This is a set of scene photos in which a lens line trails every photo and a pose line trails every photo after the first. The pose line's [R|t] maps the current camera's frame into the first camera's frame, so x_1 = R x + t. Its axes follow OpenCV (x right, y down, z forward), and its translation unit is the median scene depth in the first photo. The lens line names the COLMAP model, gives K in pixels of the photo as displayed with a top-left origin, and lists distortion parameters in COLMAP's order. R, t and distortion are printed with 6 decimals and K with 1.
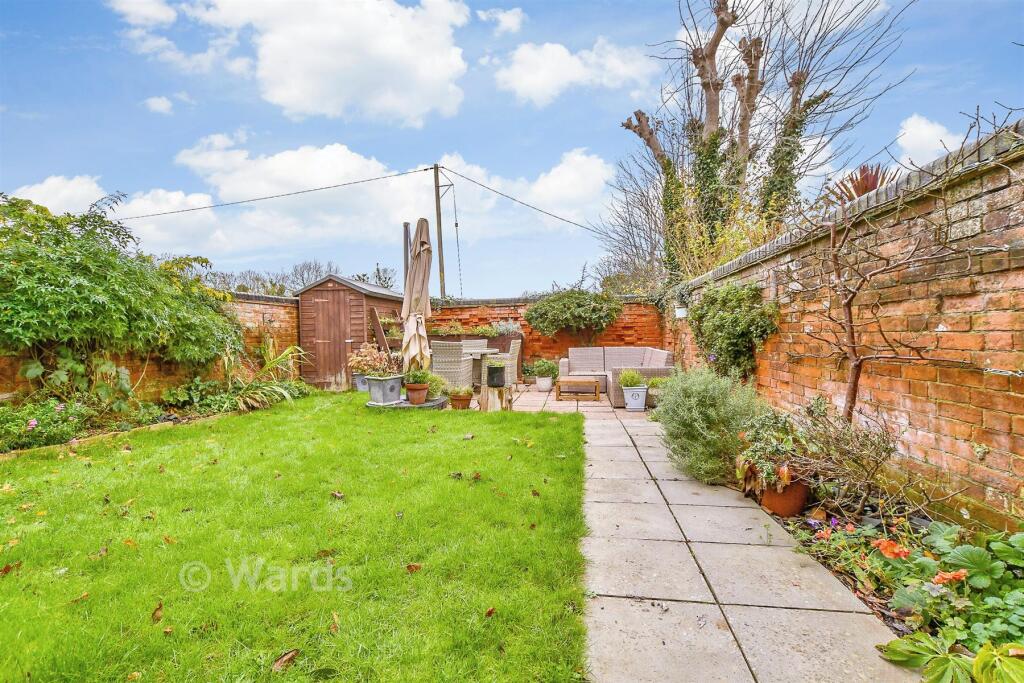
lens RADIAL K [[448.1, 0, 510.0], [0, 448.1, 339.9], [0, 0, 1]] dist [-0.018108, 0.001708]
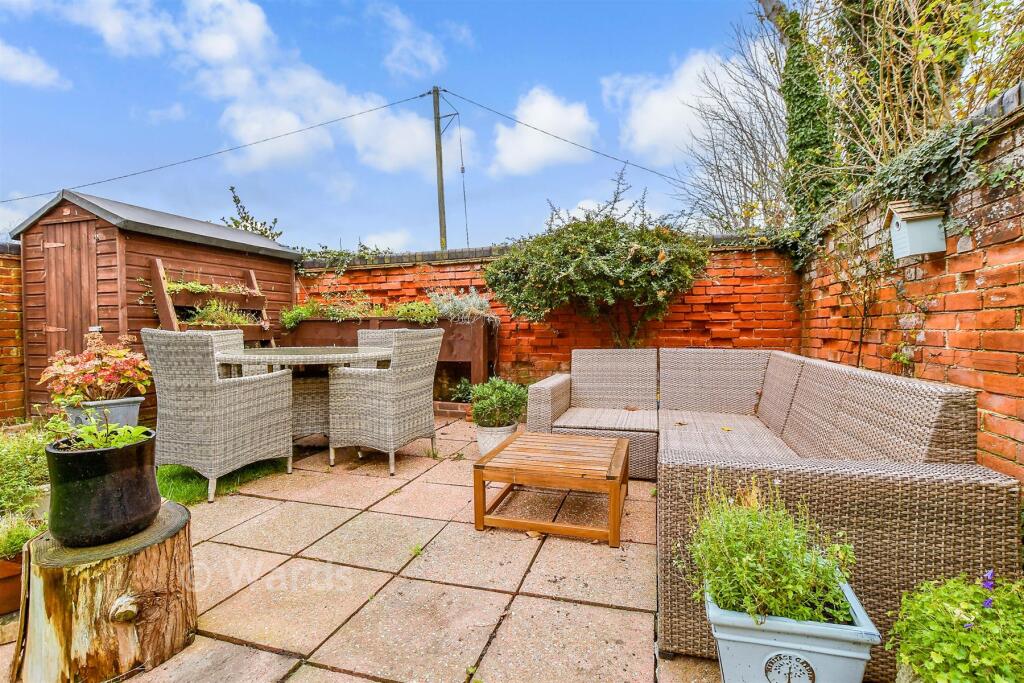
lens RADIAL K [[448.1, 0, 518.4], [0, 448.1, 336.9], [0, 0, 1]] dist [-0.018108, 0.001708]
pose [[0.989011, 0.009781, -0.147519, 0.134376], [-0.008510, 0.999921, 0.009246, 0.002299], [0.147598, -0.007889, 0.989016, 0.542564]]
